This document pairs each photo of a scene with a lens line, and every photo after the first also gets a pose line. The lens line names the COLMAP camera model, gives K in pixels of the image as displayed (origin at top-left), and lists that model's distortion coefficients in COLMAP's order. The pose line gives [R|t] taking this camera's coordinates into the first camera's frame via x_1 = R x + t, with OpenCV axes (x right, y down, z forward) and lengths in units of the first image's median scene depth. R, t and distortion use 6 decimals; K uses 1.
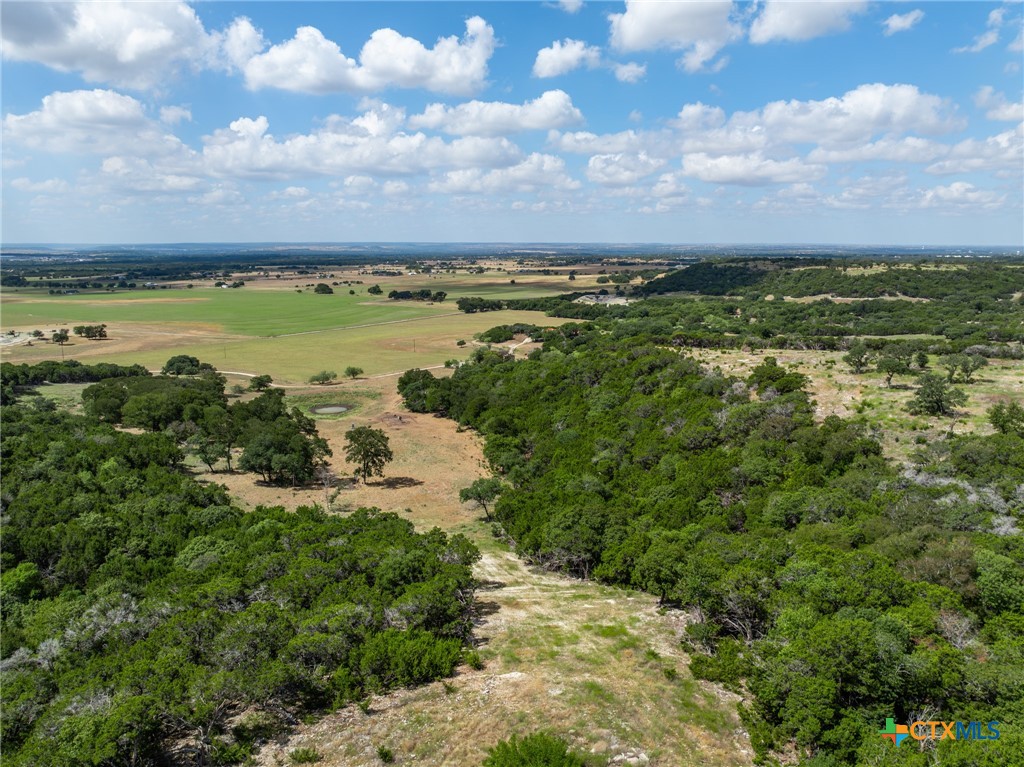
lens RADIAL K [[709.0, 0, 512.0], [0, 709.0, 383.5], [0, 0, 1]] dist [-0.048305, 0.040598]
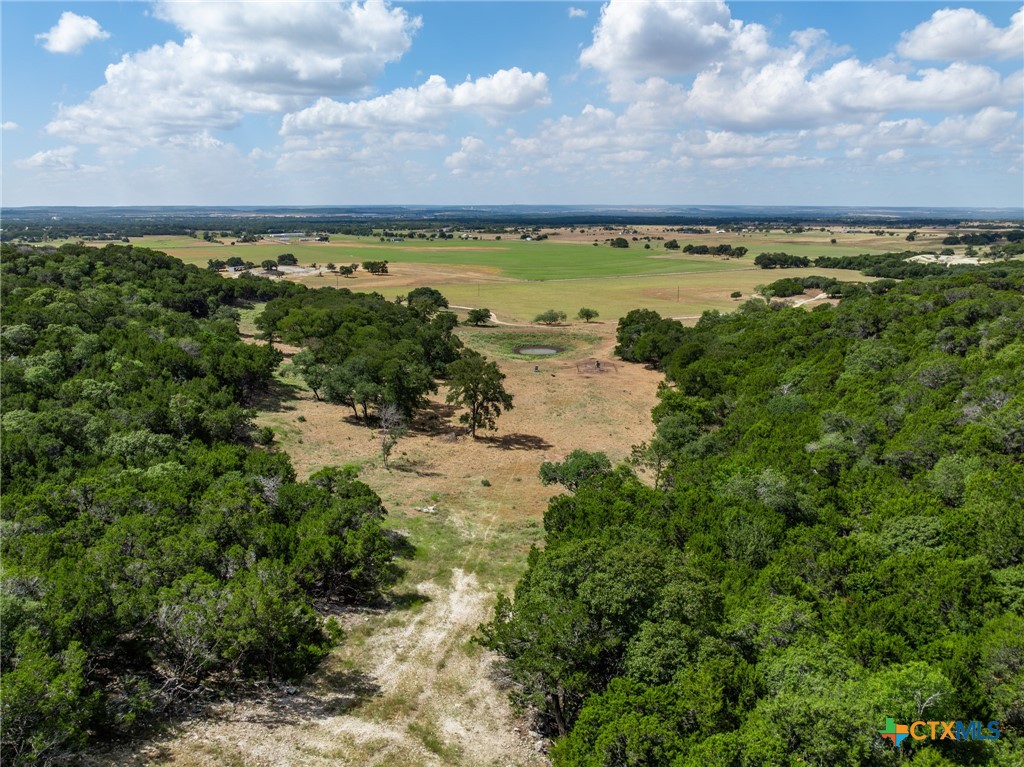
lens RADIAL K [[713.1, 0, 516.0], [0, 713.1, 361.9], [0, 0, 1]] dist [-0.053346, 0.053250]
pose [[0.908217, 0.089278, -0.408866, 0.059306], [-0.081691, 0.996007, 0.036022, 0.018255], [0.410449, 0.000685, 0.911883, 0.180651]]
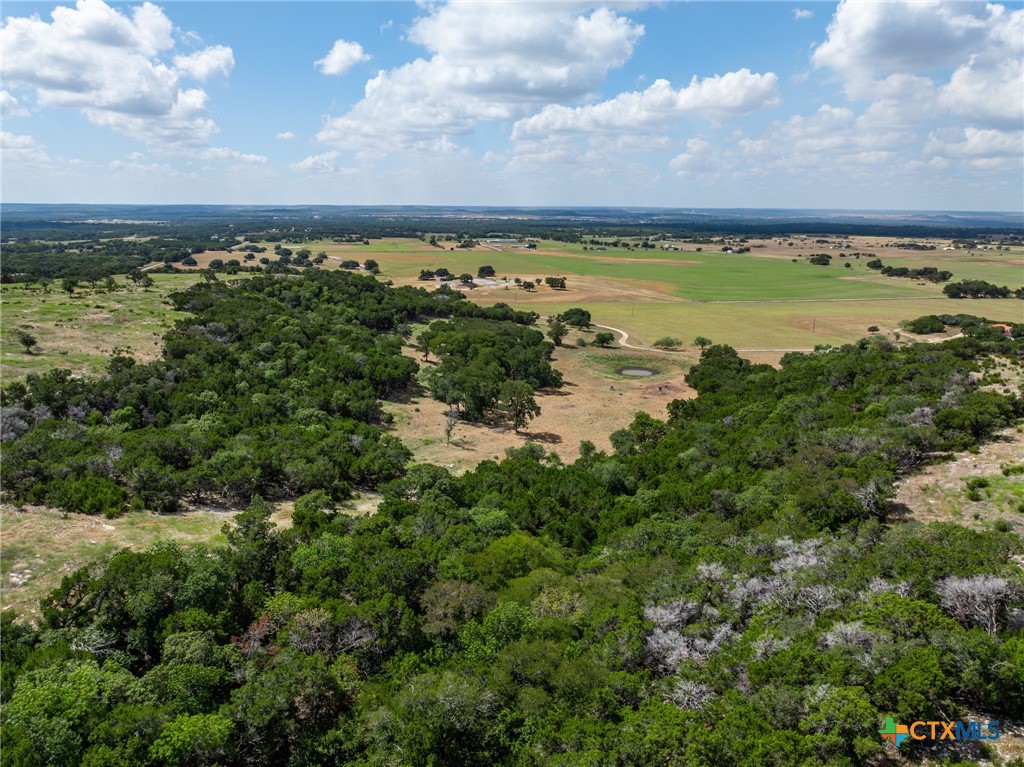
lens RADIAL K [[709.0, 0, 512.0], [0, 709.0, 383.5], [0, 0, 1]] dist [-0.048305, 0.040598]
pose [[0.737426, 0.168050, -0.654188, 0.249555], [-0.137658, 0.985618, 0.098016, -0.020026], [0.661251, 0.017775, 0.749954, 0.081774]]
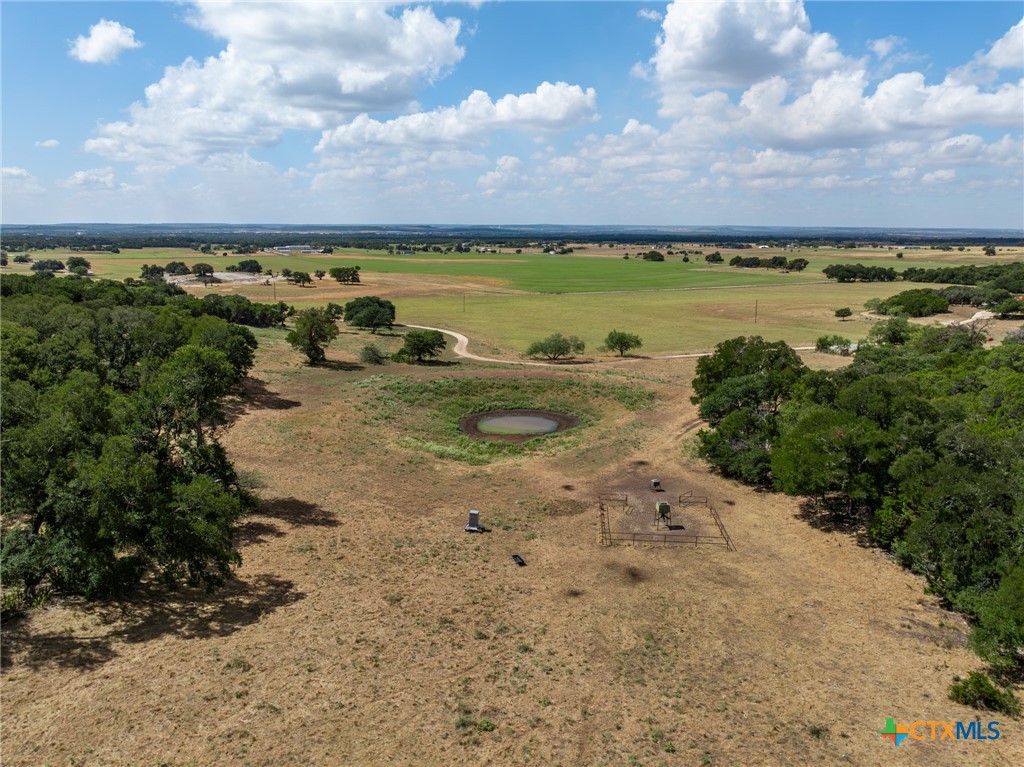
lens RADIAL K [[713.1, 0, 516.0], [0, 713.1, 361.9], [0, 0, 1]] dist [-0.053346, 0.053250]
pose [[0.890900, 0.088365, -0.445520, -0.070752], [-0.092986, 0.995601, 0.011526, -0.001471], [0.444579, 0.031159, 0.895198, 0.547522]]
